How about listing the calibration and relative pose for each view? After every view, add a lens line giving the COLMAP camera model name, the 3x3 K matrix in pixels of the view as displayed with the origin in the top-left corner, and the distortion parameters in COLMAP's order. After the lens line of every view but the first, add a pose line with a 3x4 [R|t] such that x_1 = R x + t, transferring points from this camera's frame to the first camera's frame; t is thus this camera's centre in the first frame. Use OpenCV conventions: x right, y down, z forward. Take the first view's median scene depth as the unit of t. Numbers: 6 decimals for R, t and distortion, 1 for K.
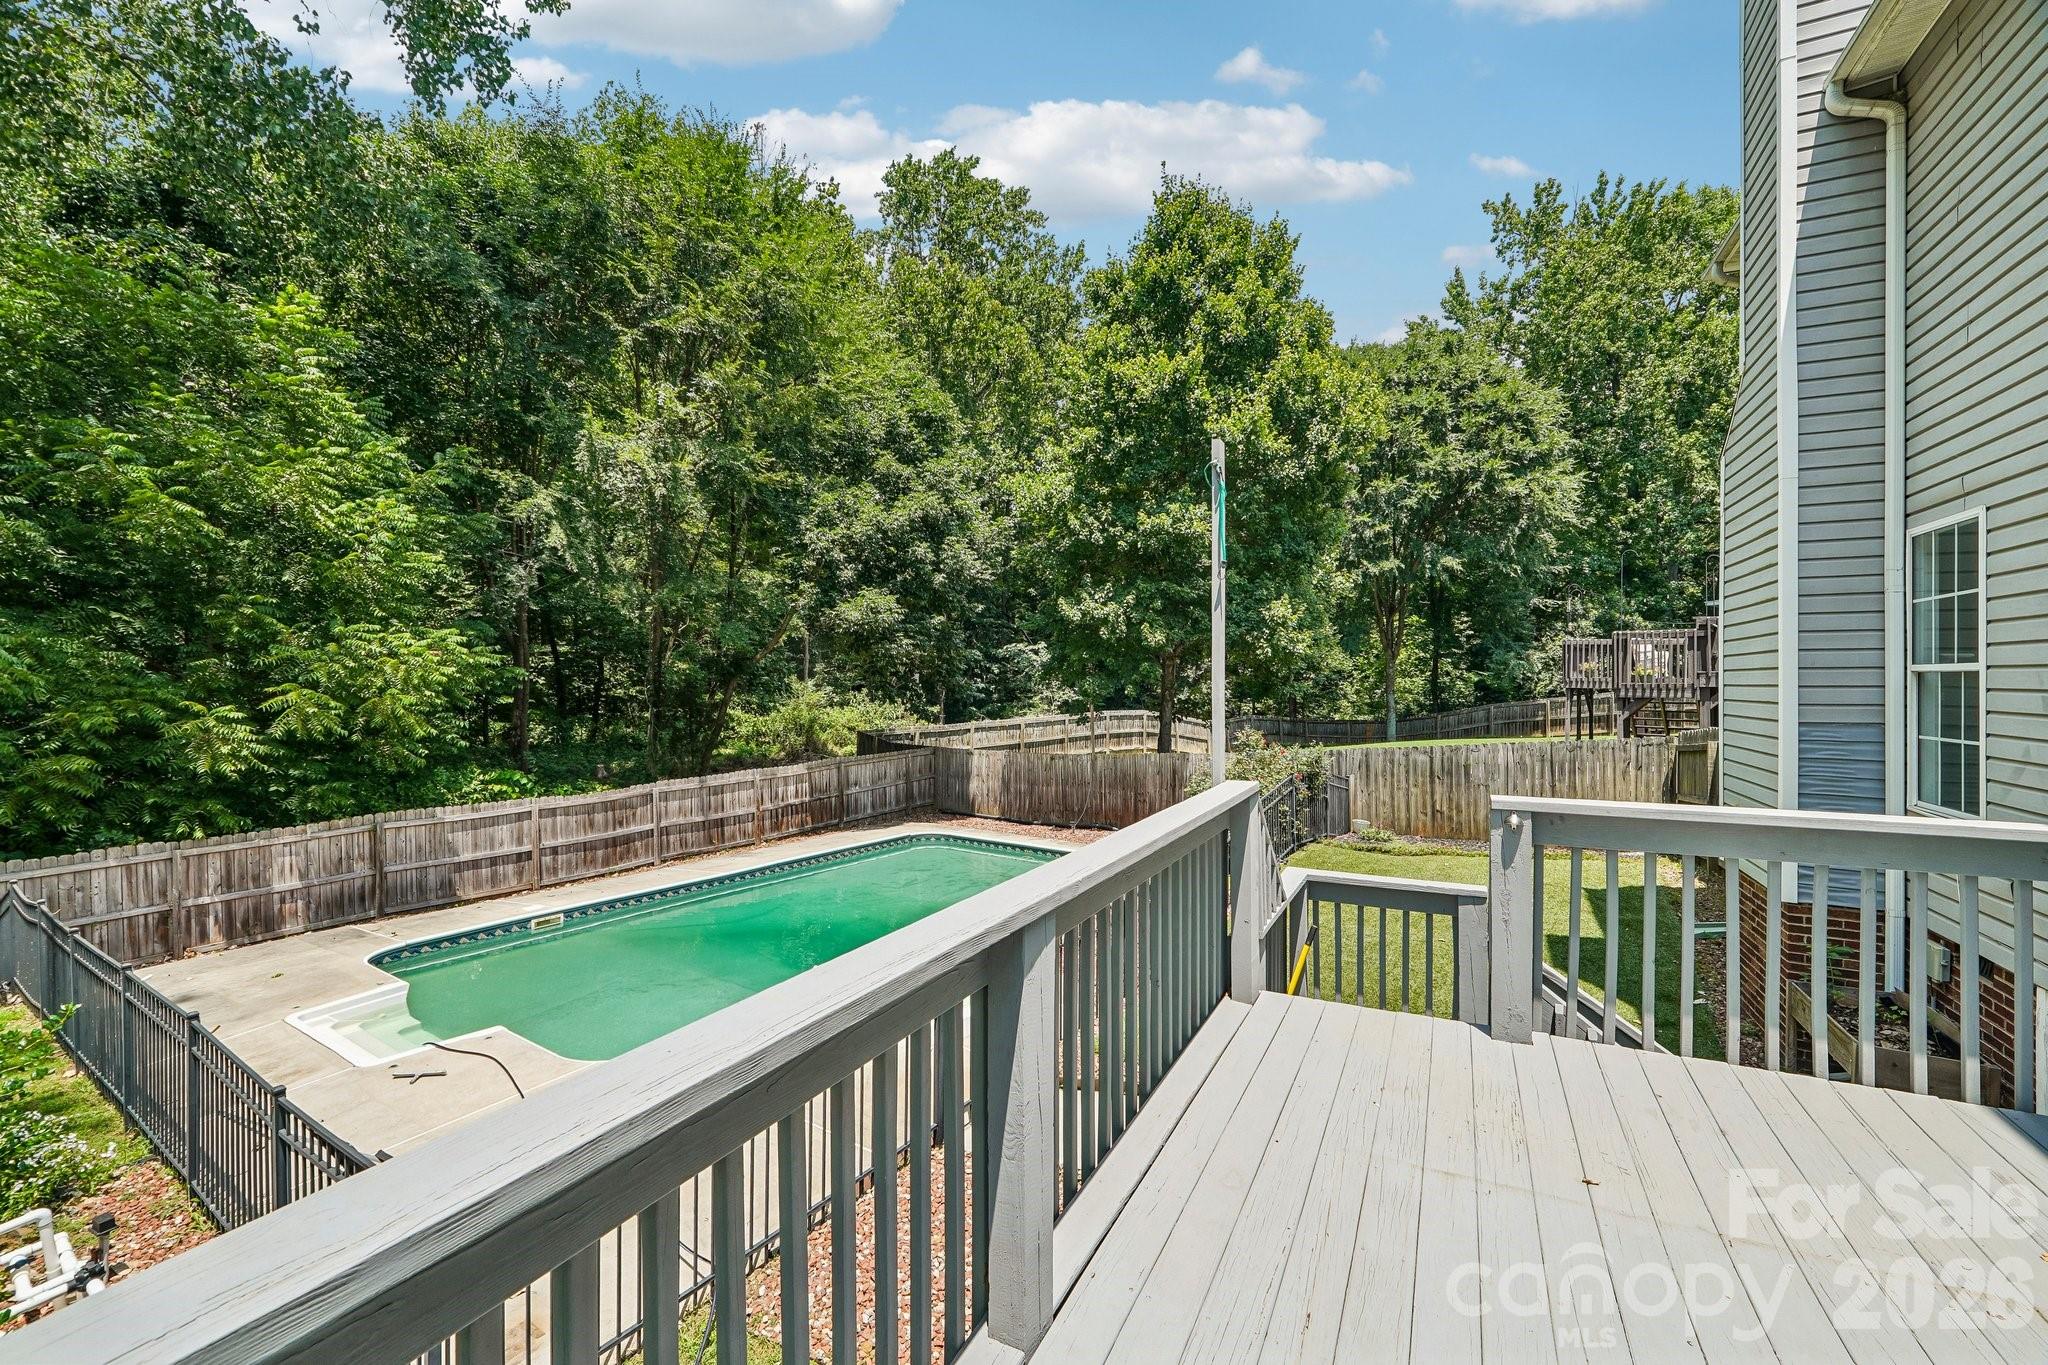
lens RADIAL K [[864.4, 0, 1025.0], [0, 864.4, 673.0], [0, 0, 1]] dist [-0.007173, 0.000280]
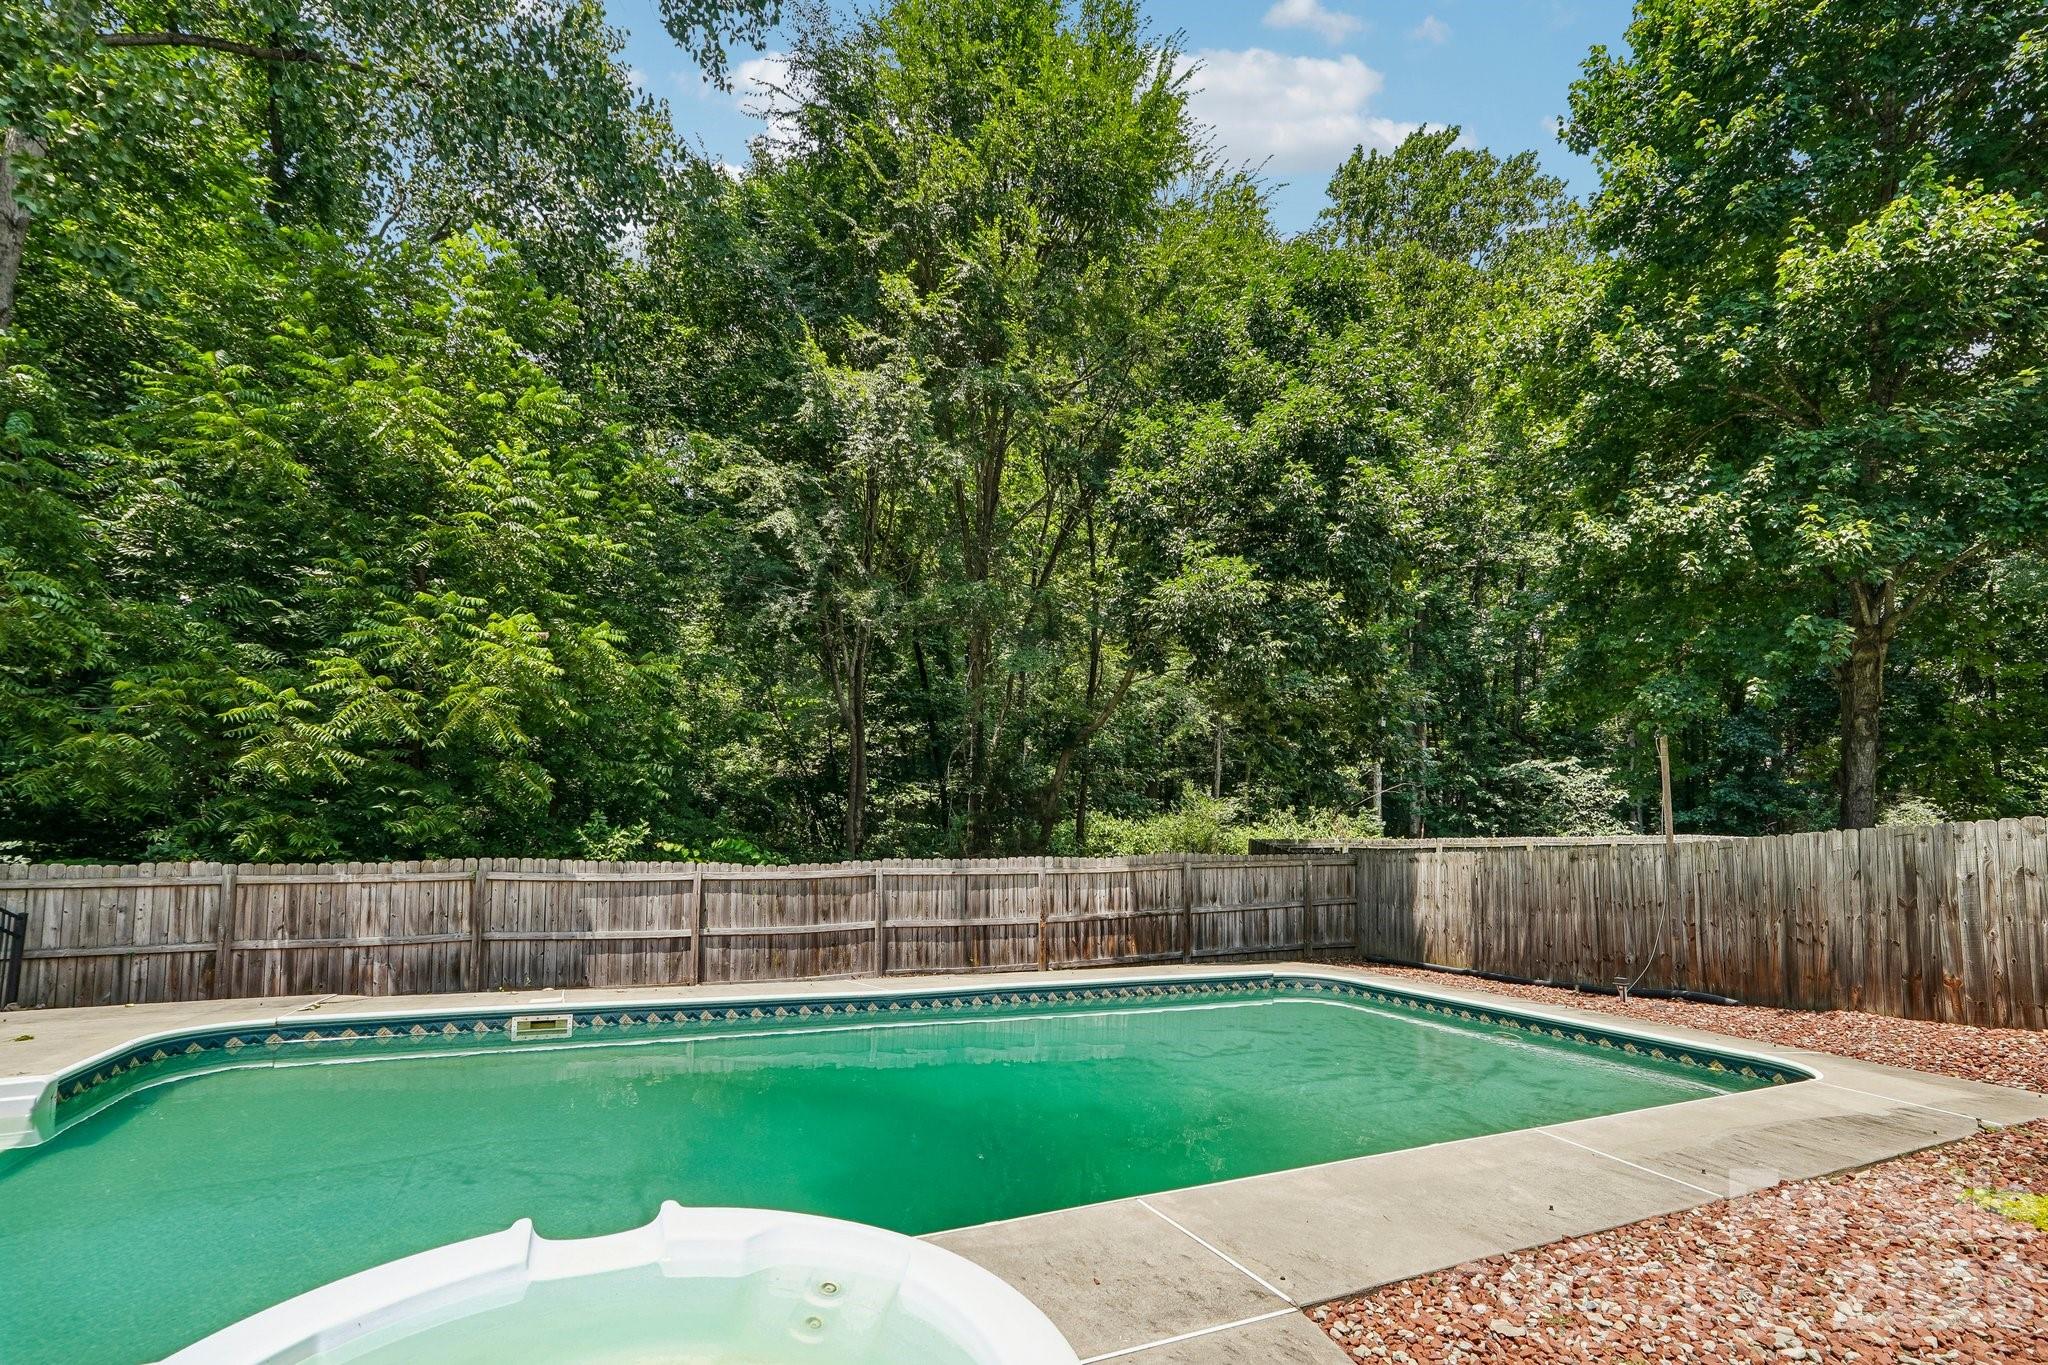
lens RADIAL K [[909.3, 0, 1032.8], [0, 909.3, 795.0], [0, 0, 1]] dist [-0.015982, 0.000950]
pose [[0.862728, -0.018791, -0.505320, 0.030476], [-0.013296, 0.998121, -0.059816, 0.113604], [0.505494, 0.058324, 0.860856, 0.433997]]
